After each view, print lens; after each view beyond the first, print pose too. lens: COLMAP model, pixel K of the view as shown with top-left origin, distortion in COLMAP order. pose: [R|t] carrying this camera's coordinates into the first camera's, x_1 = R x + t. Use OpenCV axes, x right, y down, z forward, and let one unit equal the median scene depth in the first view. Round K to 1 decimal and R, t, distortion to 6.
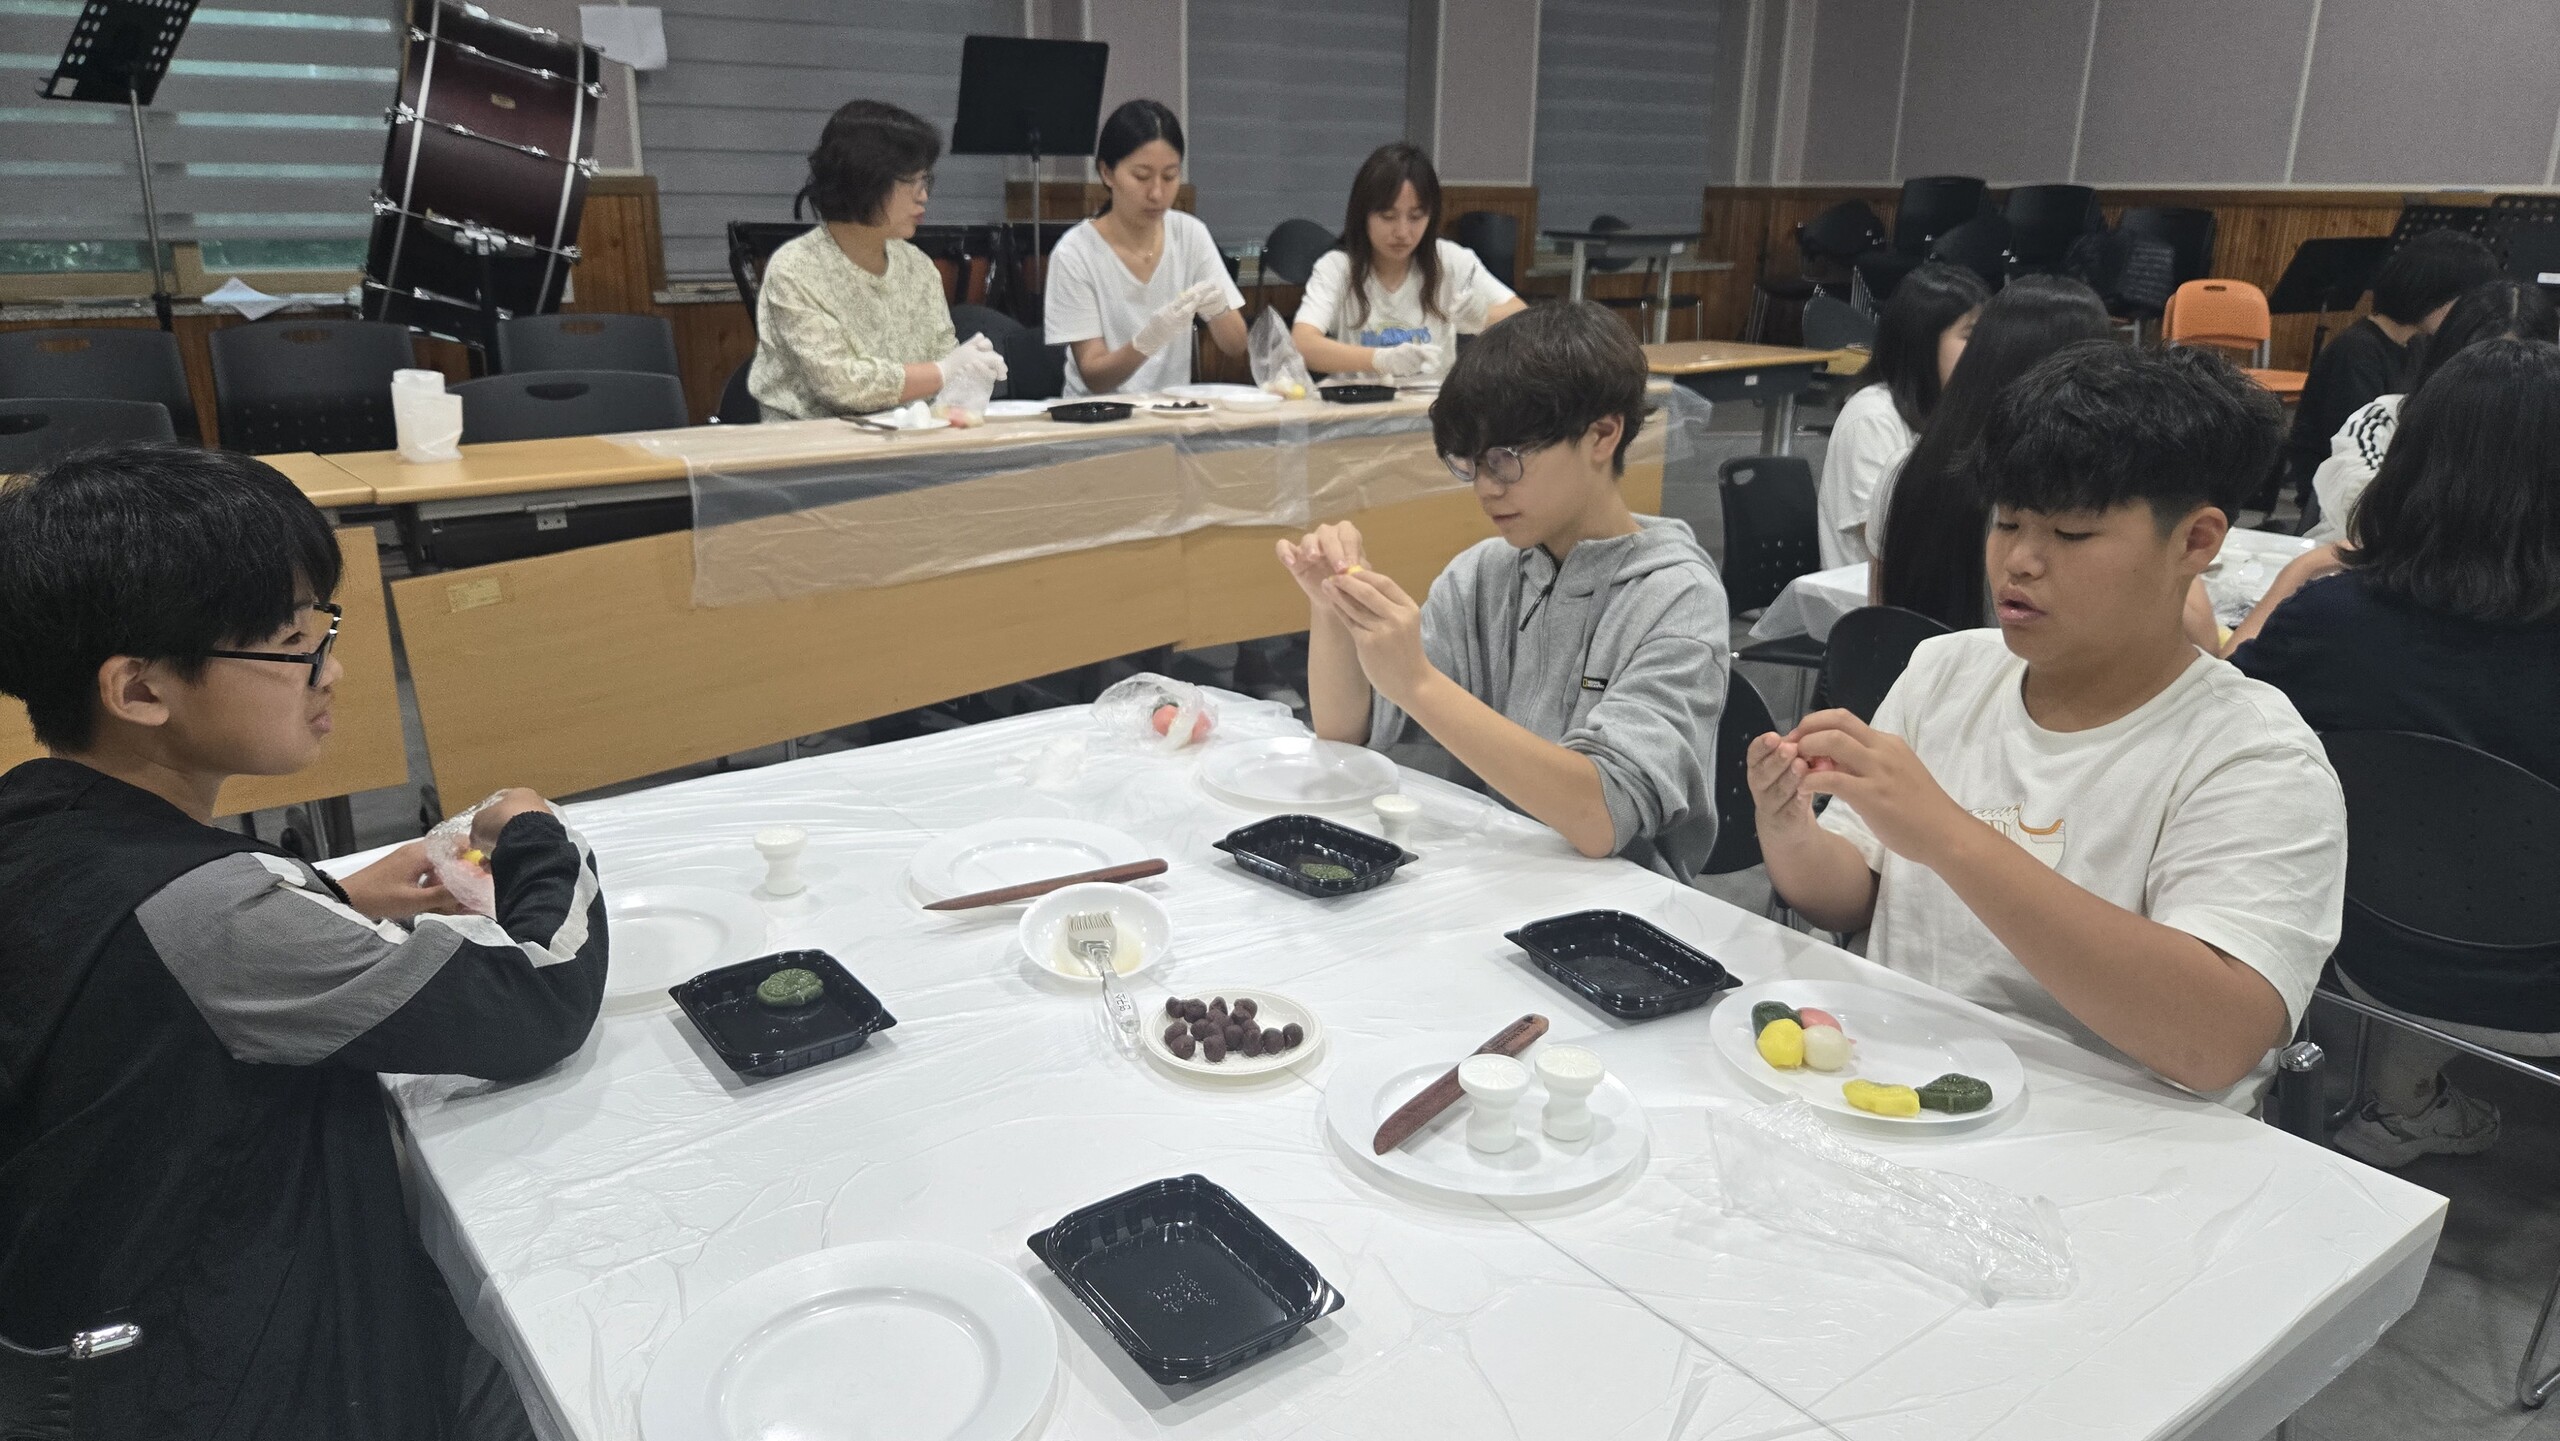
lens RADIAL K [[1633.4, 0, 1239.9], [0, 1633.4, 729.0], [0, 0, 1]] dist [0.054197, -0.044527]
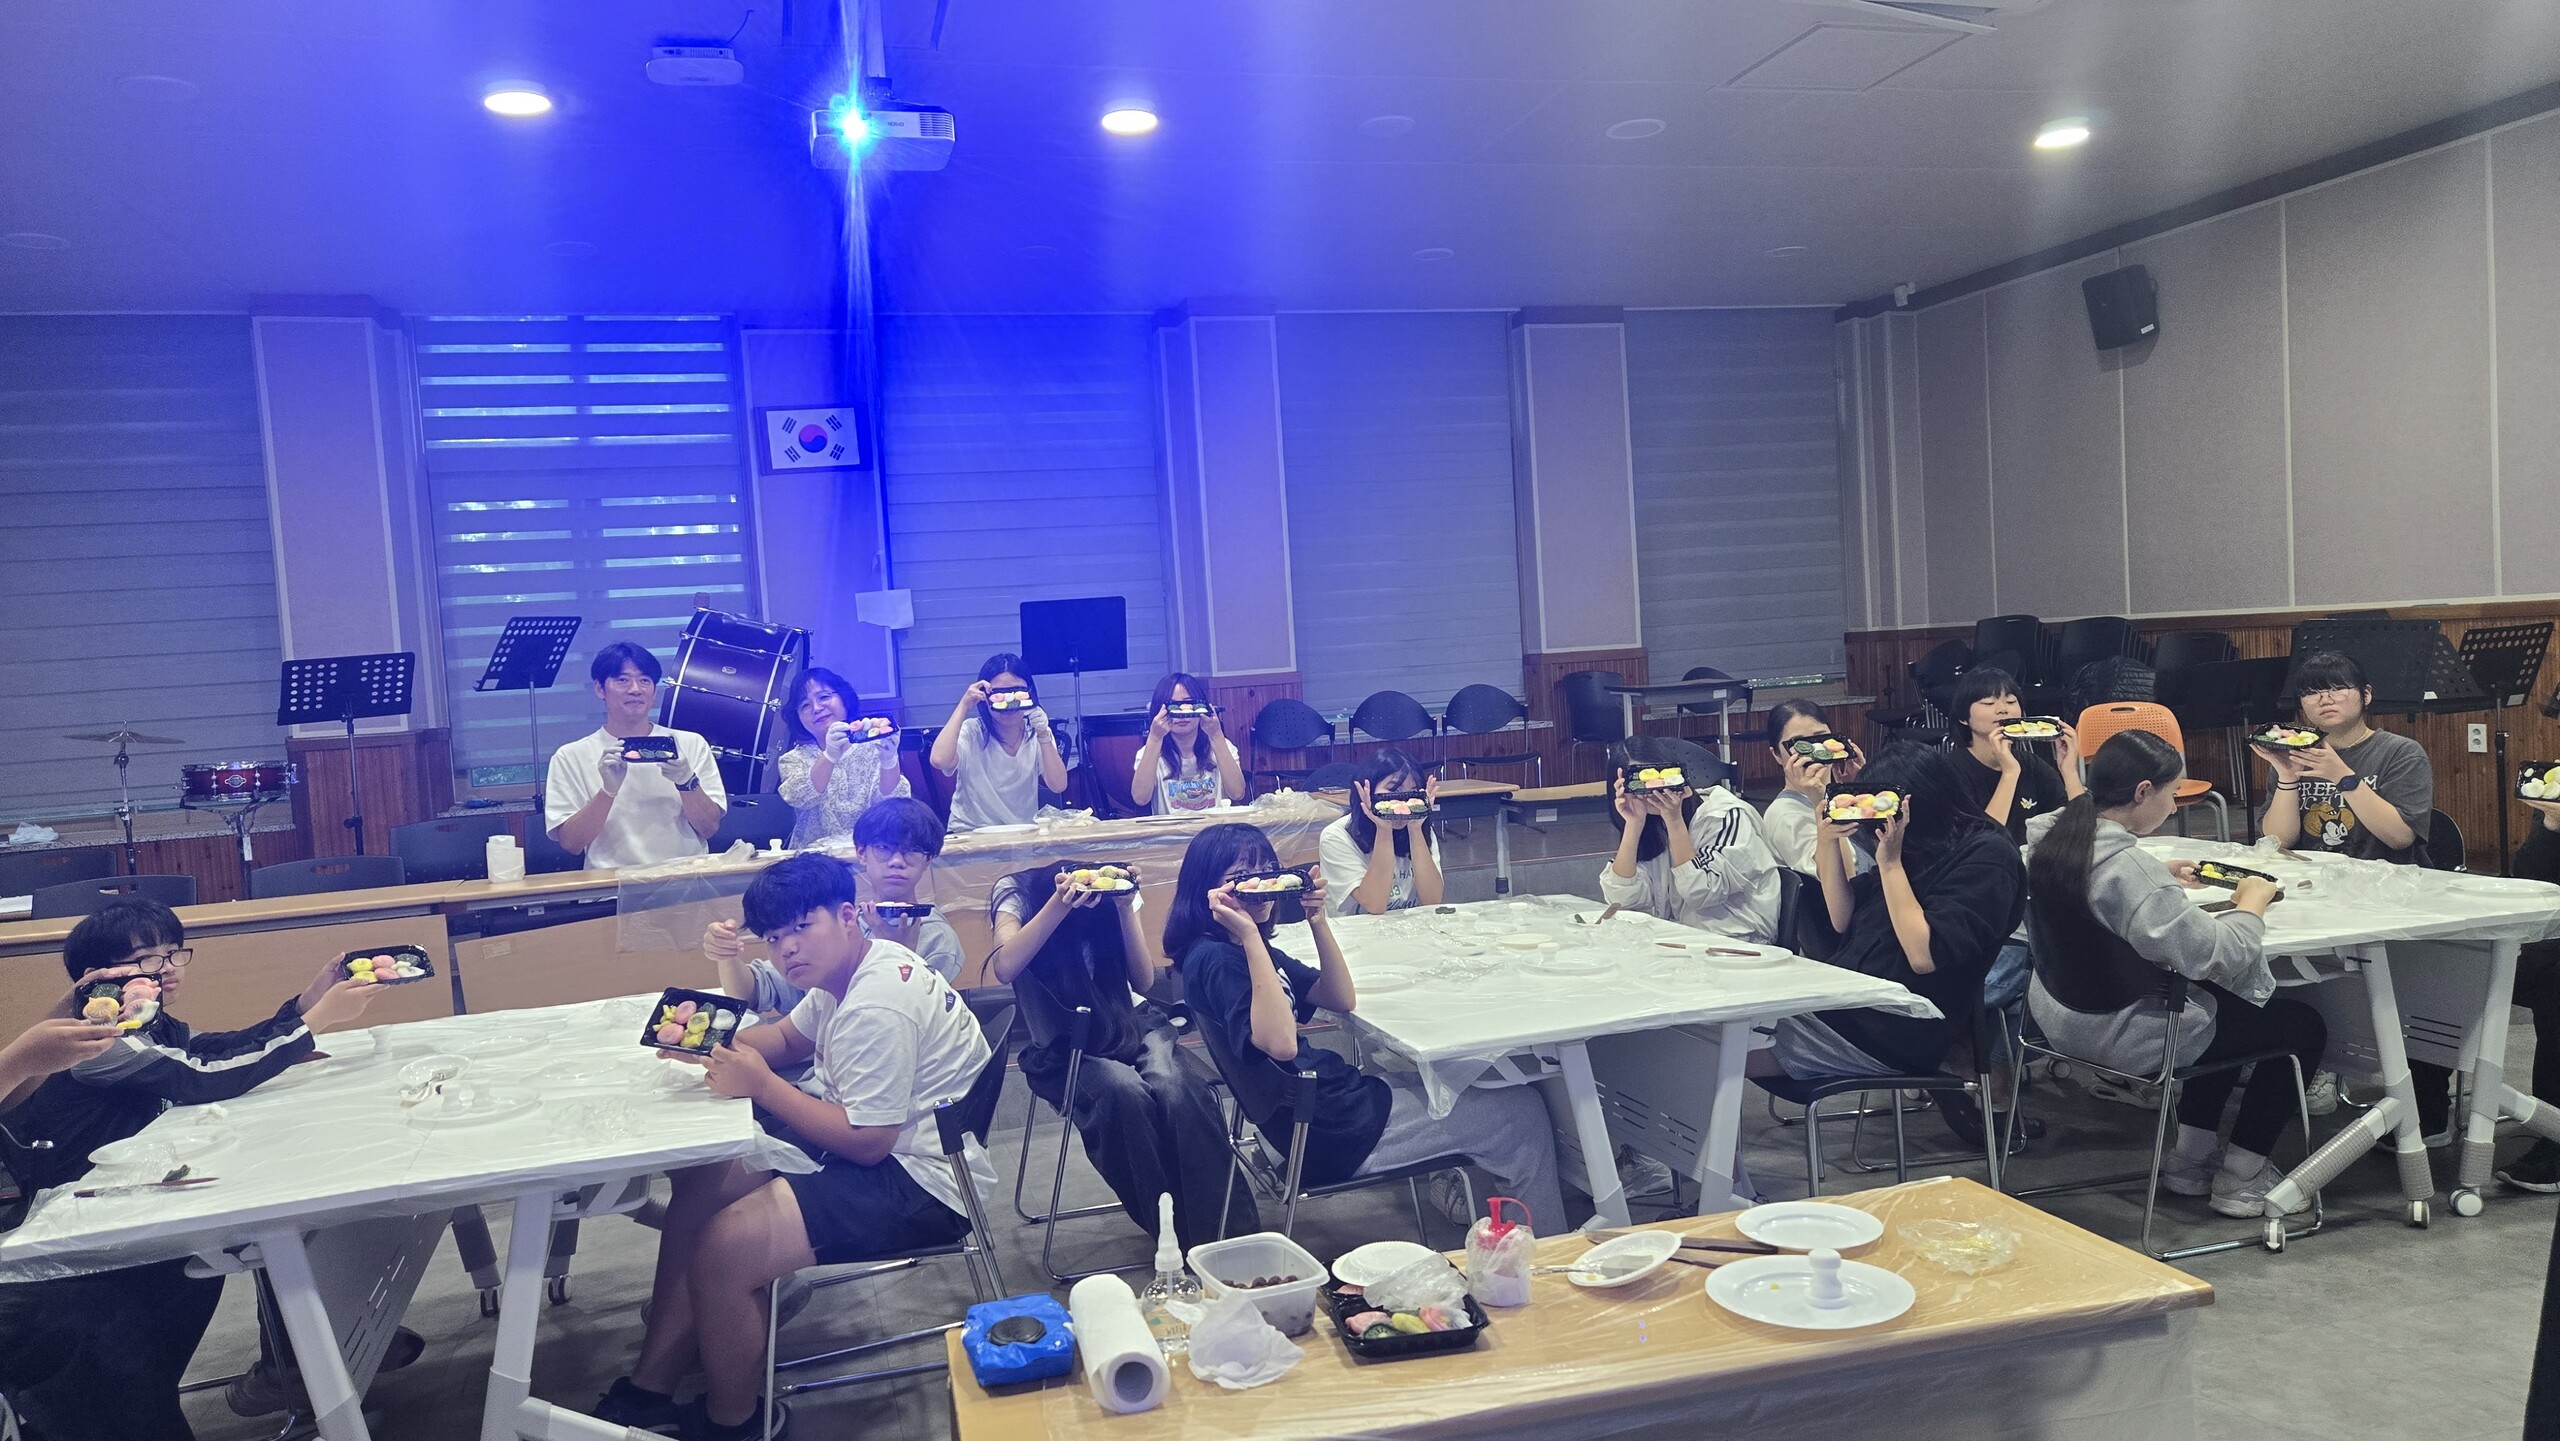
lens RADIAL K [[1633.4, 0, 1239.9], [0, 1633.4, 729.0], [0, 0, 1]] dist [0.054197, -0.044527]
pose [[0.942244, -0.053211, -0.330672, 0.349144], [-0.035335, 0.965996, -0.256132, 0.045483], [0.333057, 0.253023, 0.908324, -0.177667]]
